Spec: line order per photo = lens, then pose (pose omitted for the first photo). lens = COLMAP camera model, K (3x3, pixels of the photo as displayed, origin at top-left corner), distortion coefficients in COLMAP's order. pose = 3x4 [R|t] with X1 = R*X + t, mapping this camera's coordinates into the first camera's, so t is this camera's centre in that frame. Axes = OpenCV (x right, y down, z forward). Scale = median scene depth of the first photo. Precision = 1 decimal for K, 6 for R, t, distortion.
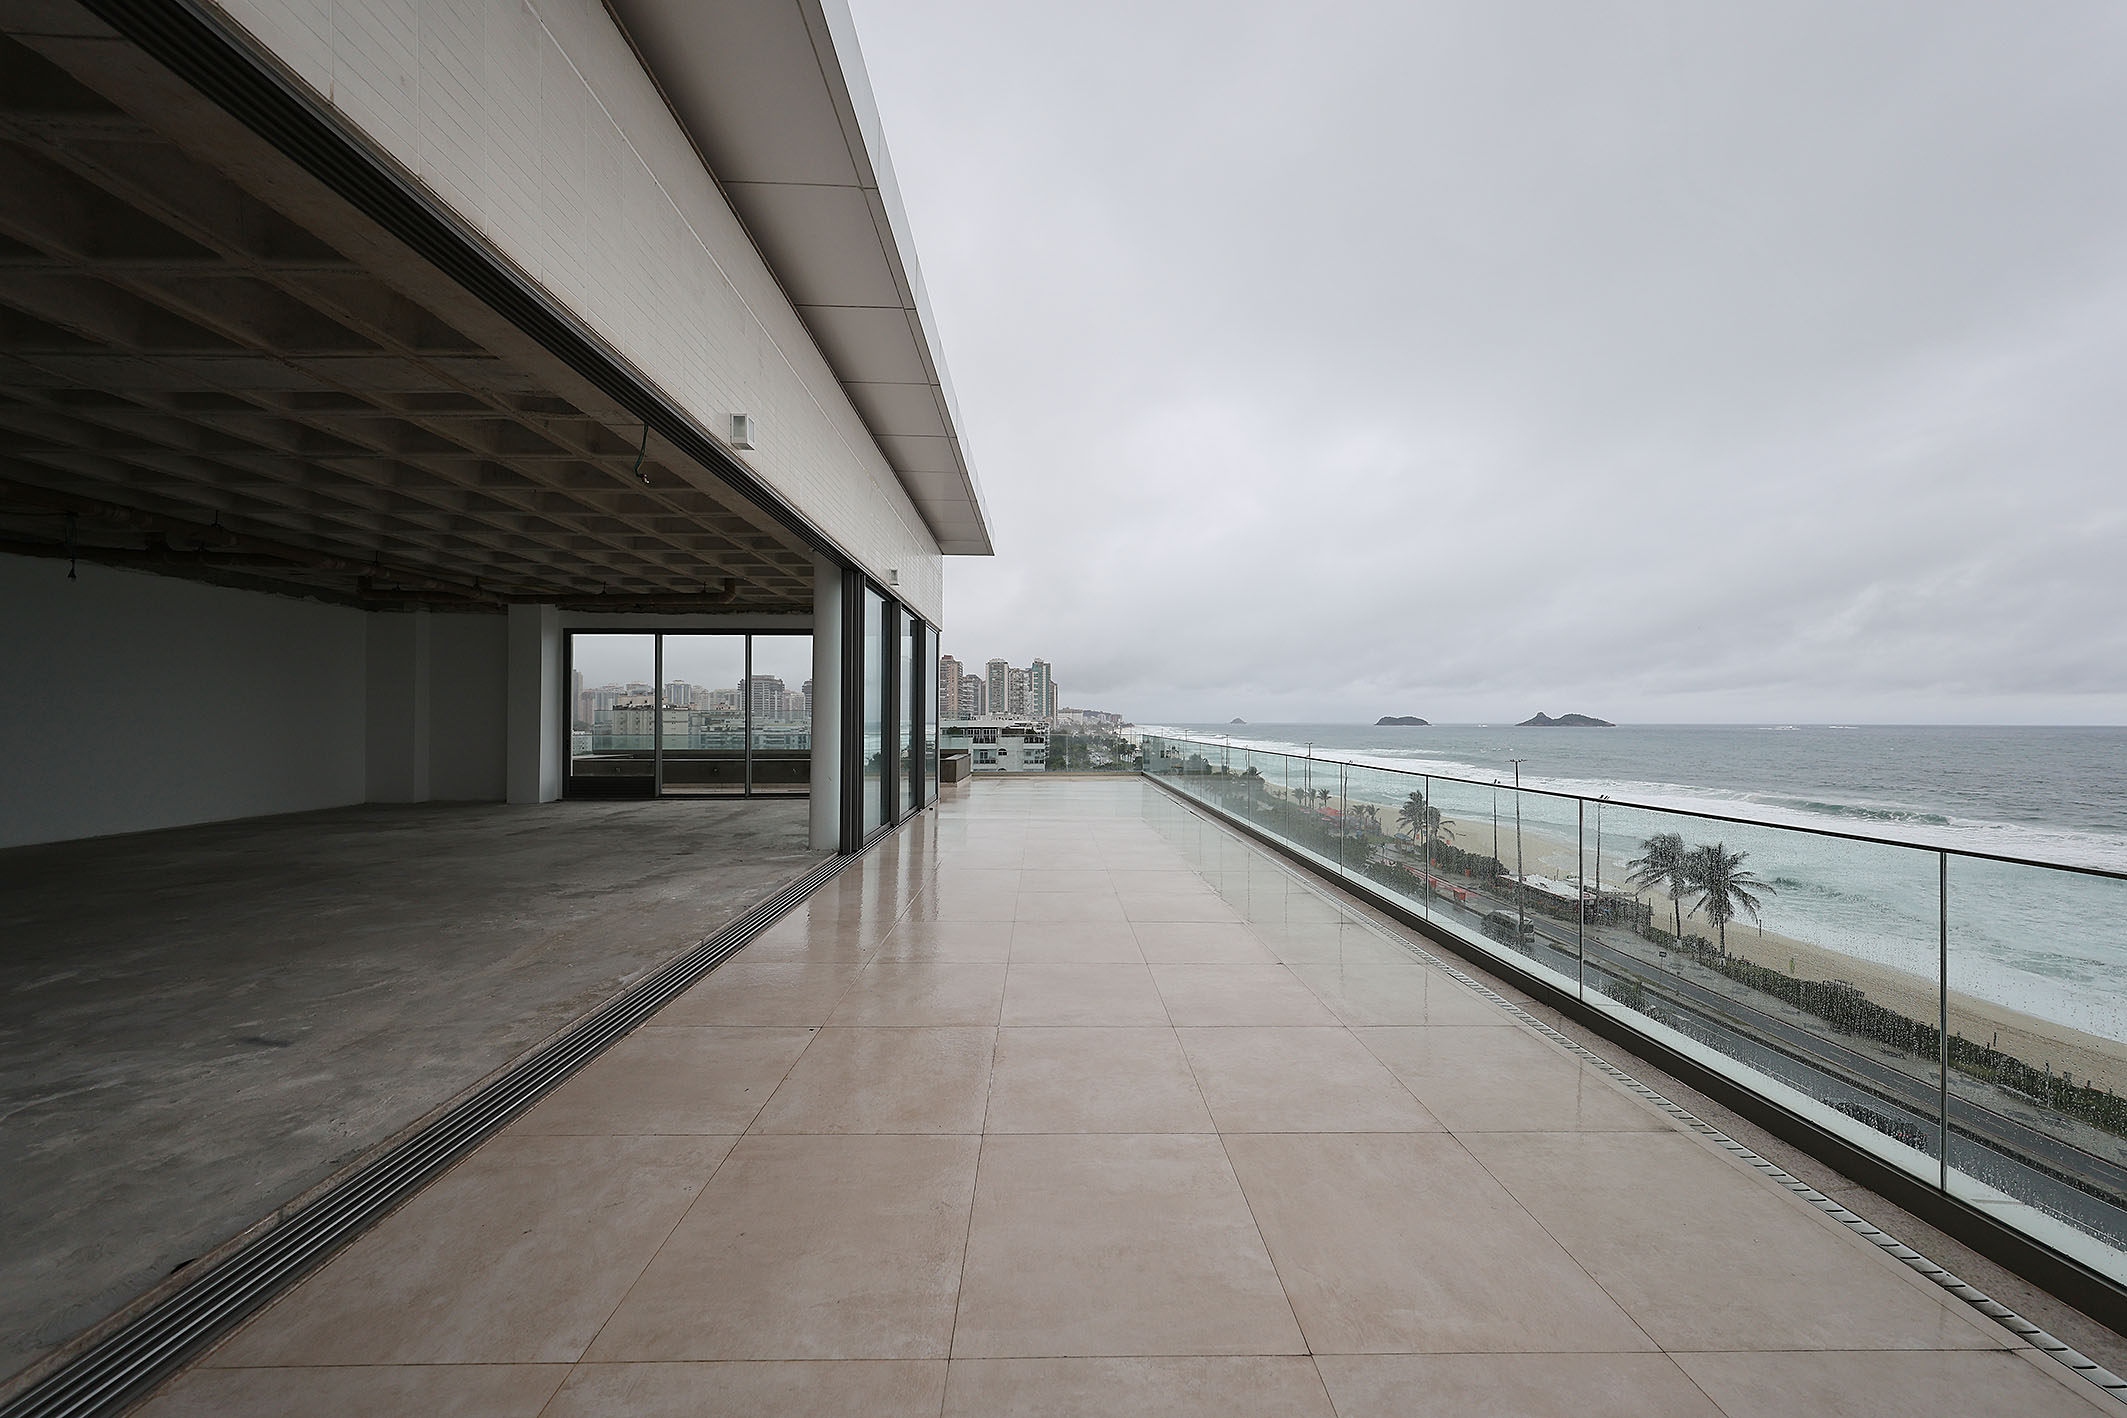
lens RADIAL K [[674.0, 0, 1058.5], [0, 674.0, 714.6], [0, 0, 1]] dist [0.000436, -0.000063]
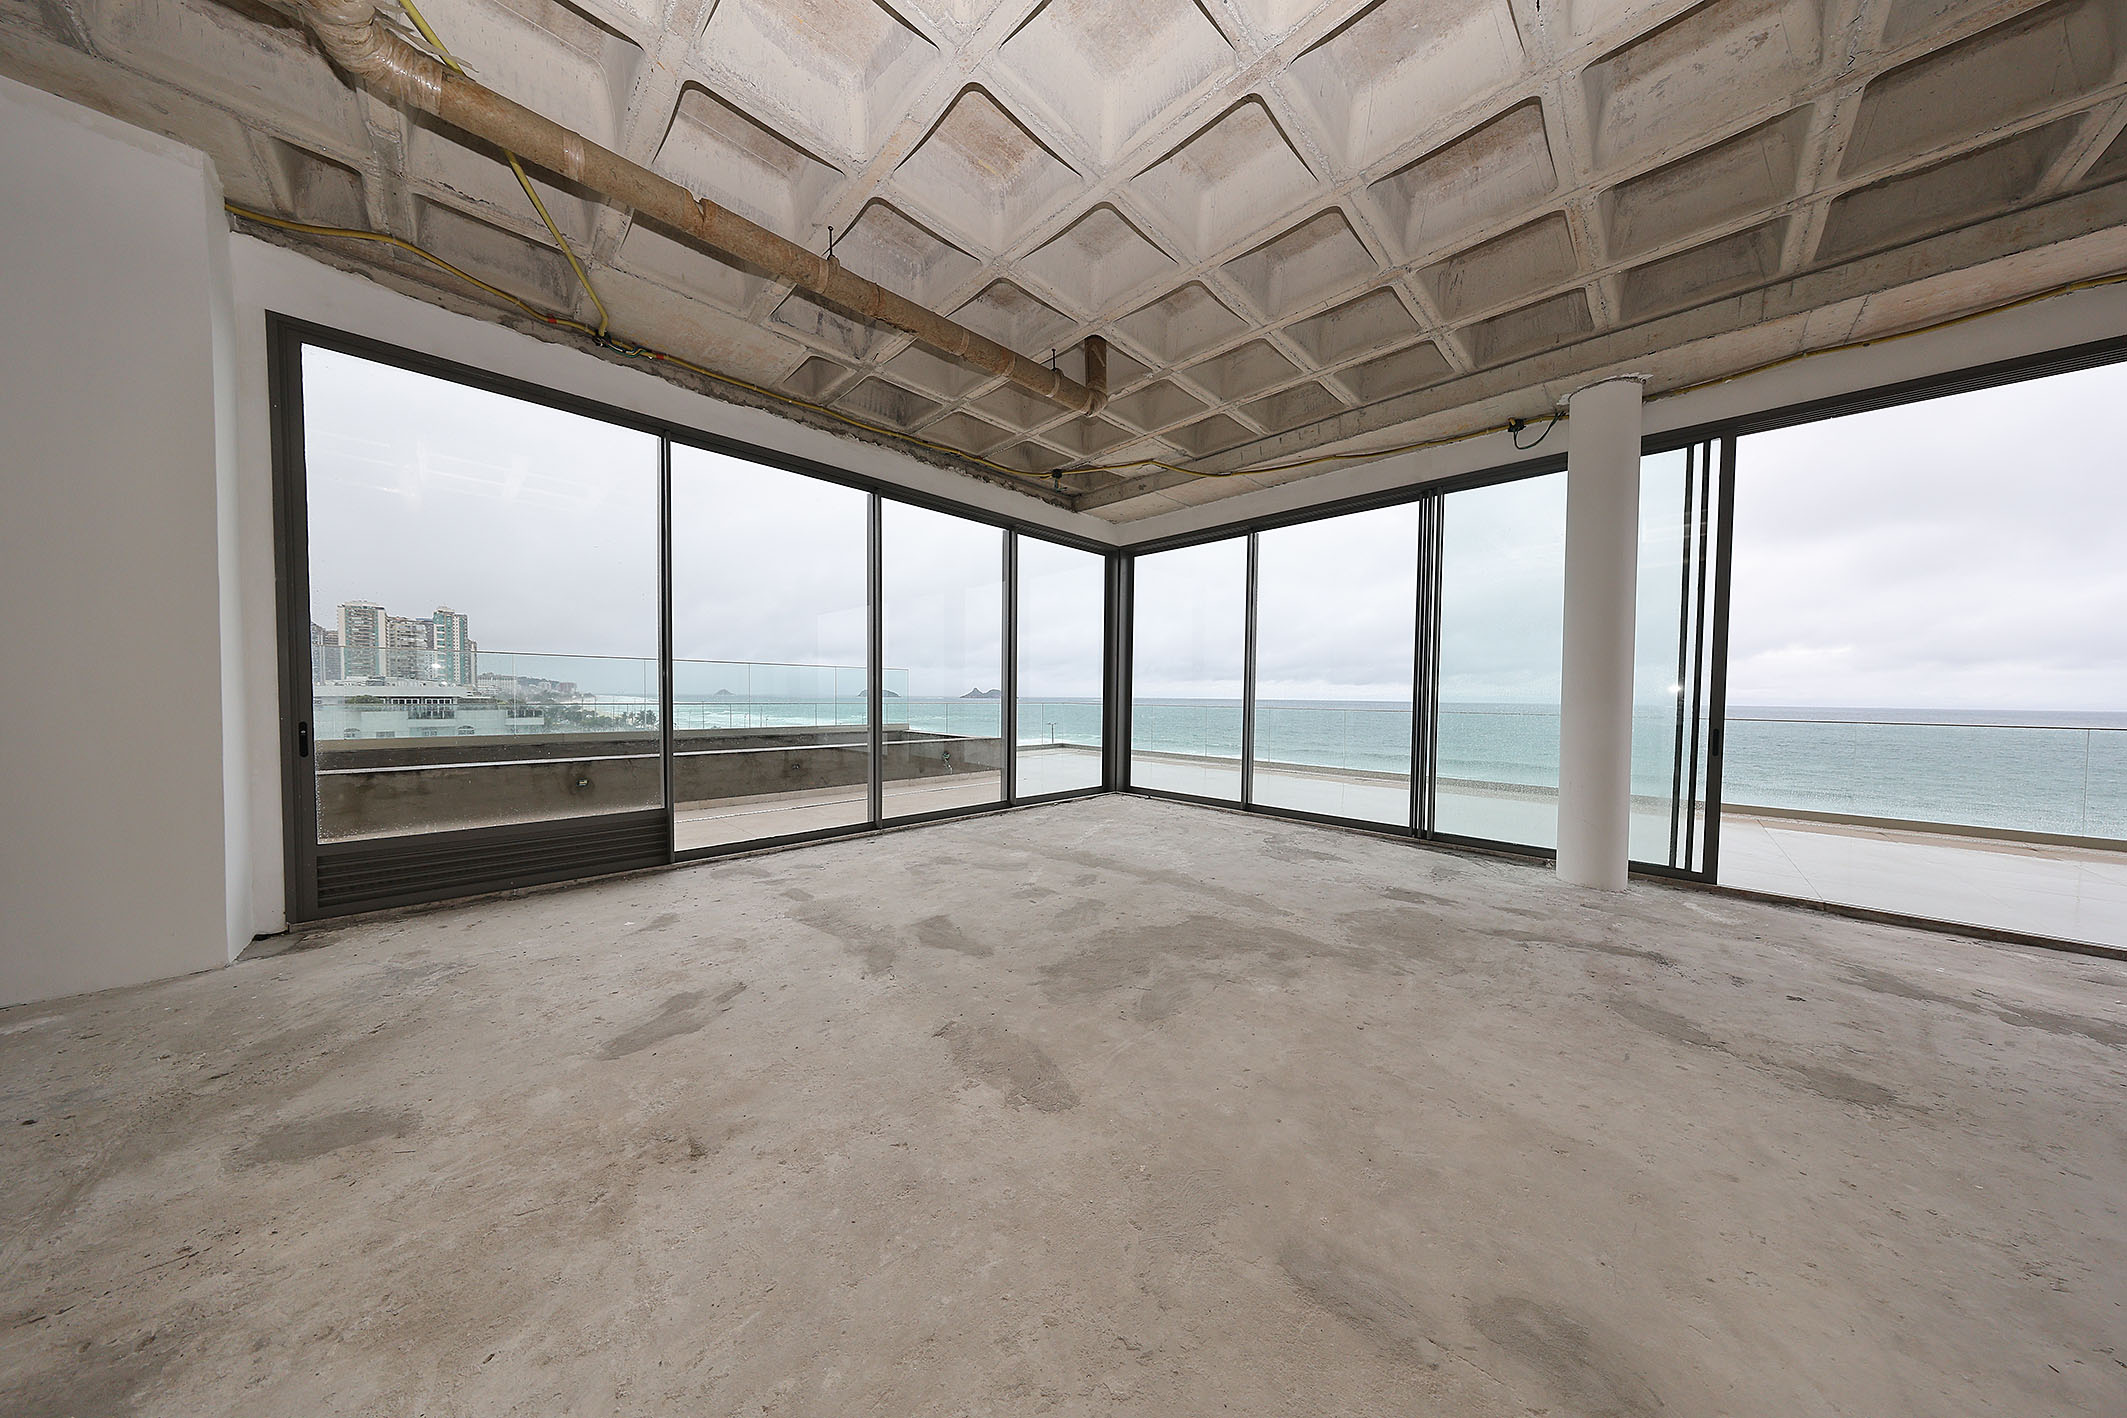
lens RADIAL K [[611.6, 0, 1060.2], [0, 611.6, 715.7], [0, 0, 1]] dist [-0.000752, 0.000161]
pose [[0.719861, -0.016183, 0.693929, -0.670954], [-0.016563, 0.999043, 0.040480, 0.020064], [-0.693920, -0.040634, 0.718904, 0.589929]]
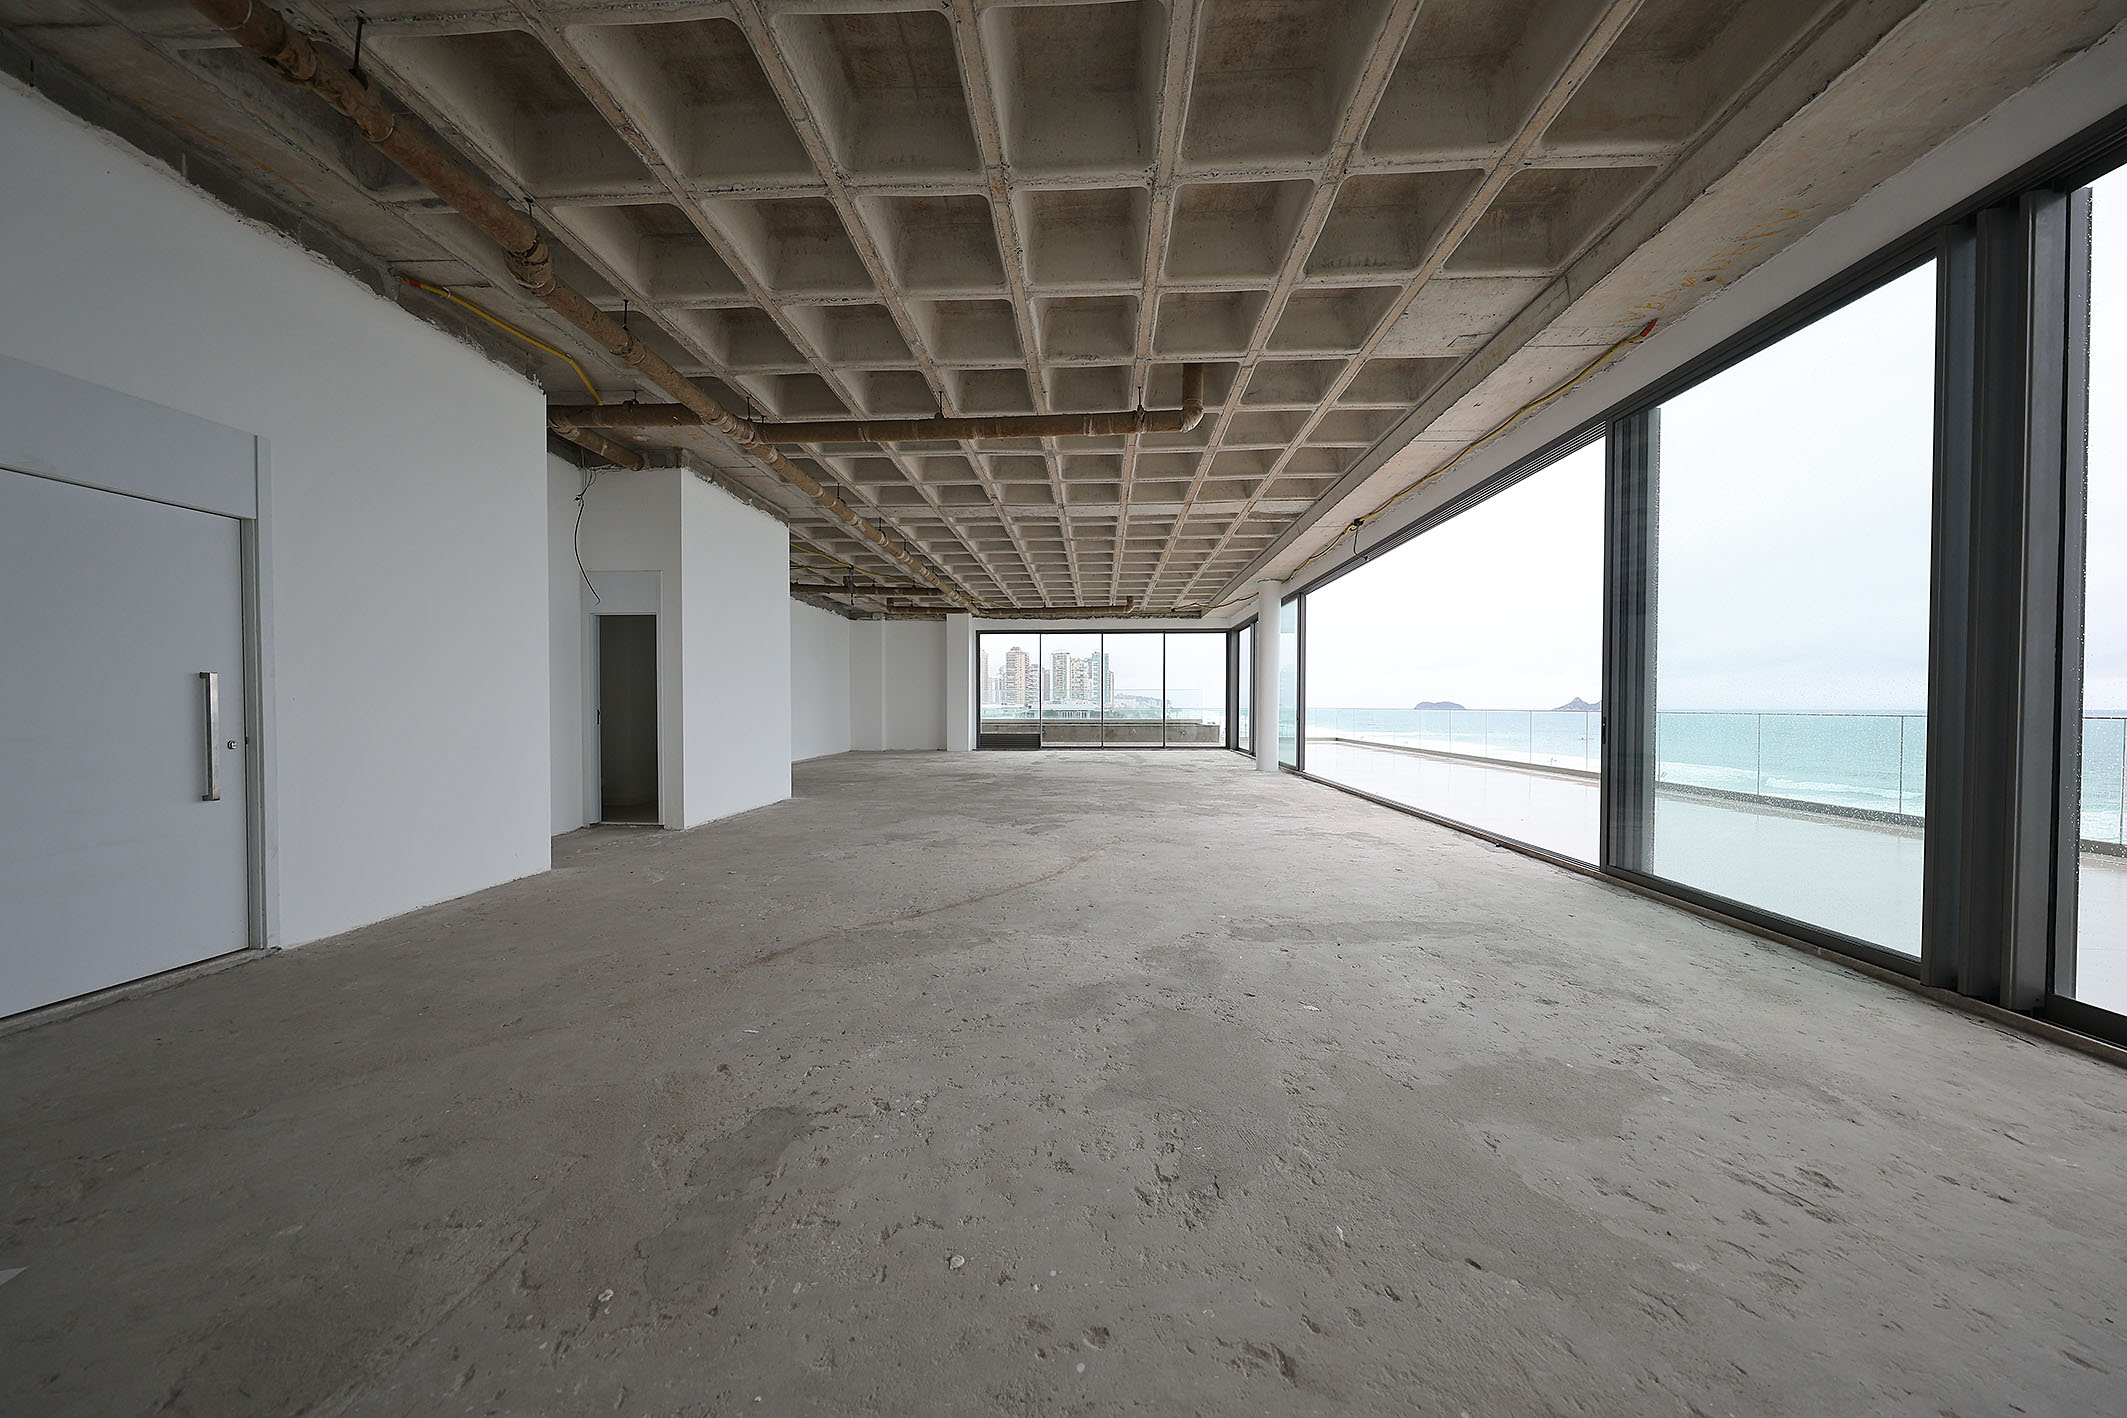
lens RADIAL K [[611.6, 0, 1068.4], [0, 611.6, 710.7], [0, 0, 1]] dist [-0.000752, 0.000161]
pose [[0.997471, -0.000285, -0.071070, -0.441116], [0.001446, 0.999866, 0.016277, 0.021370], [0.071056, -0.016339, 0.997339, -0.281700]]
